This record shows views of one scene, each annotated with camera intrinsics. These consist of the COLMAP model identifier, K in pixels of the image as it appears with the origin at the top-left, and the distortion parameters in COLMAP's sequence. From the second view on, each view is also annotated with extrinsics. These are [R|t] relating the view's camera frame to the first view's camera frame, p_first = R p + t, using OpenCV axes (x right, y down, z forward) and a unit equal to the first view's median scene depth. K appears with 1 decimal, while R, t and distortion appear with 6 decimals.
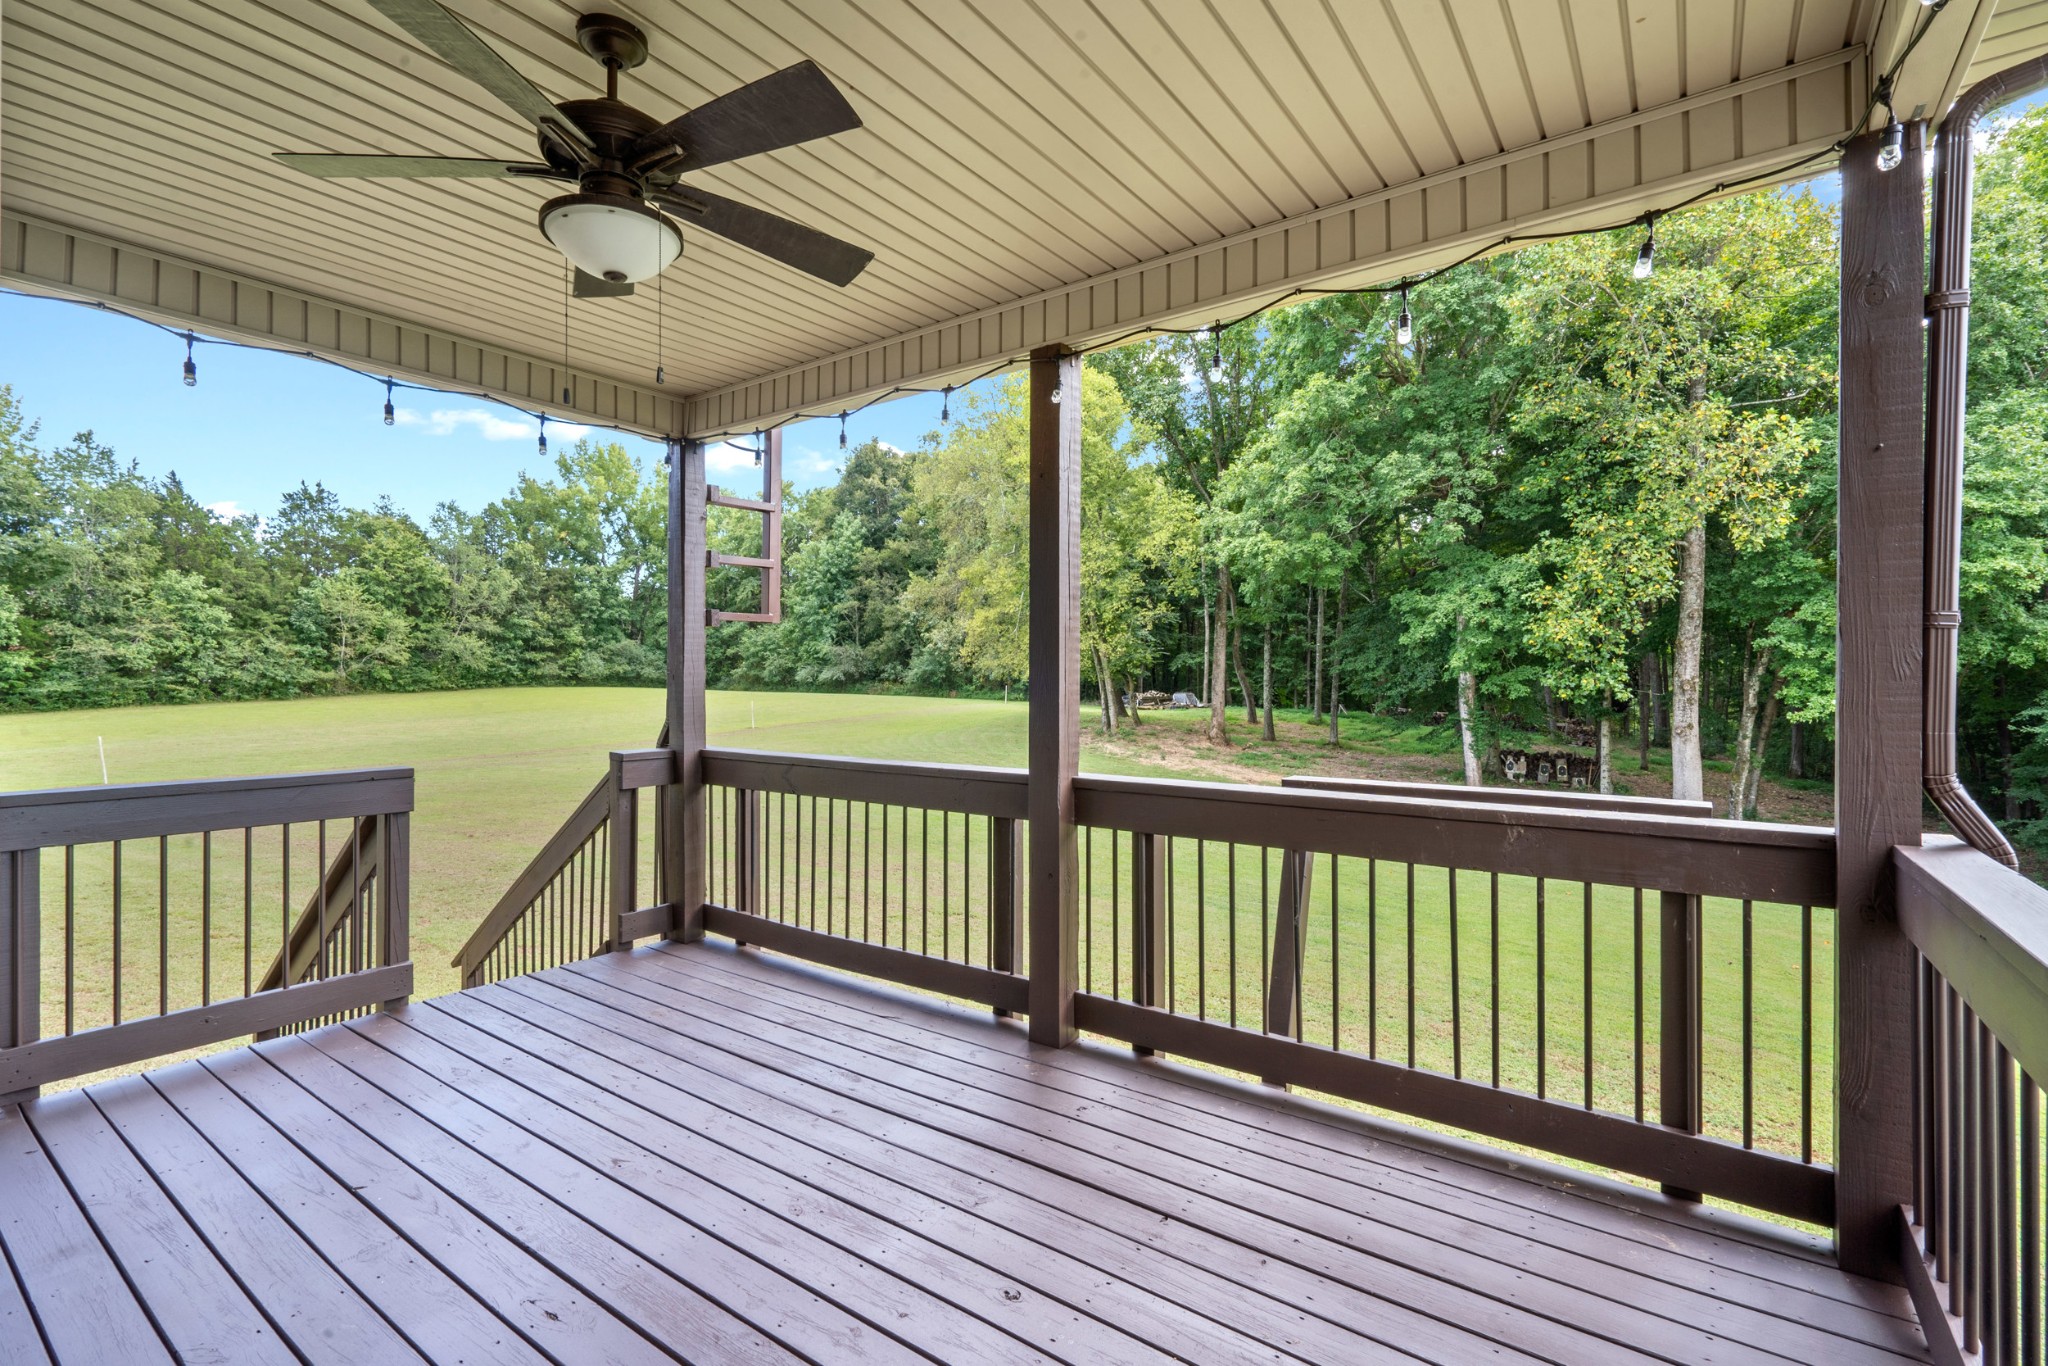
lens RADIAL K [[924.7, 0, 1028.7], [0, 924.7, 679.4], [0, 0, 1]] dist [-0.013536, 0.006257]
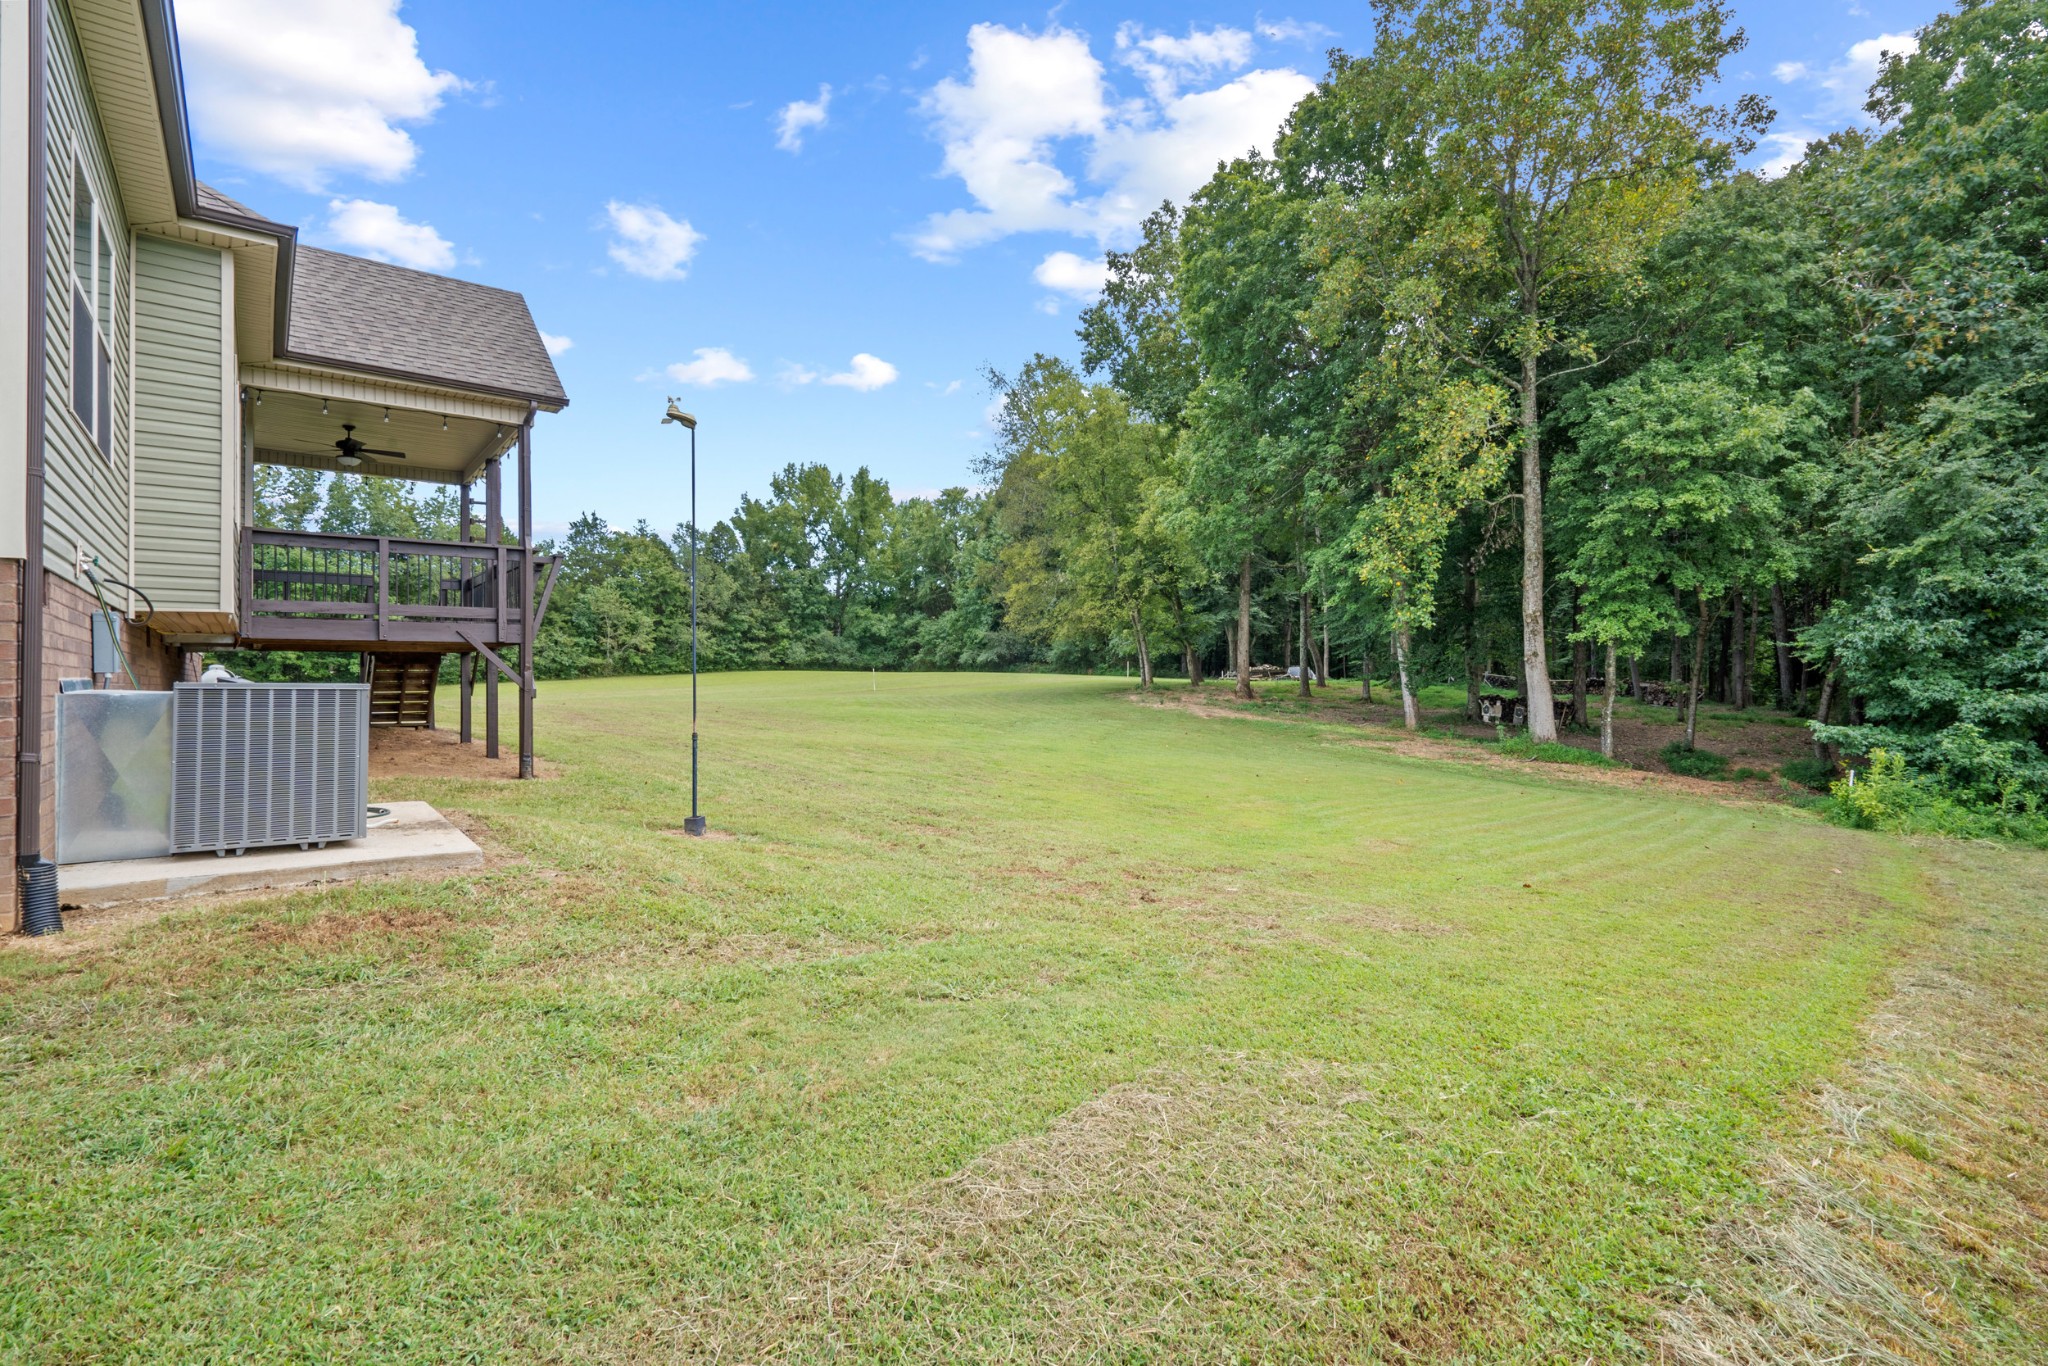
lens RADIAL K [[924.7, 0, 1028.7], [0, 924.7, 679.4], [0, 0, 1]] dist [-0.013536, 0.006257]
pose [[0.968091, -0.010946, -0.250359, 0.127799], [0.011342, 0.999936, 0.000138, 0.024370], [0.250341, -0.002973, 0.968153, -0.089299]]
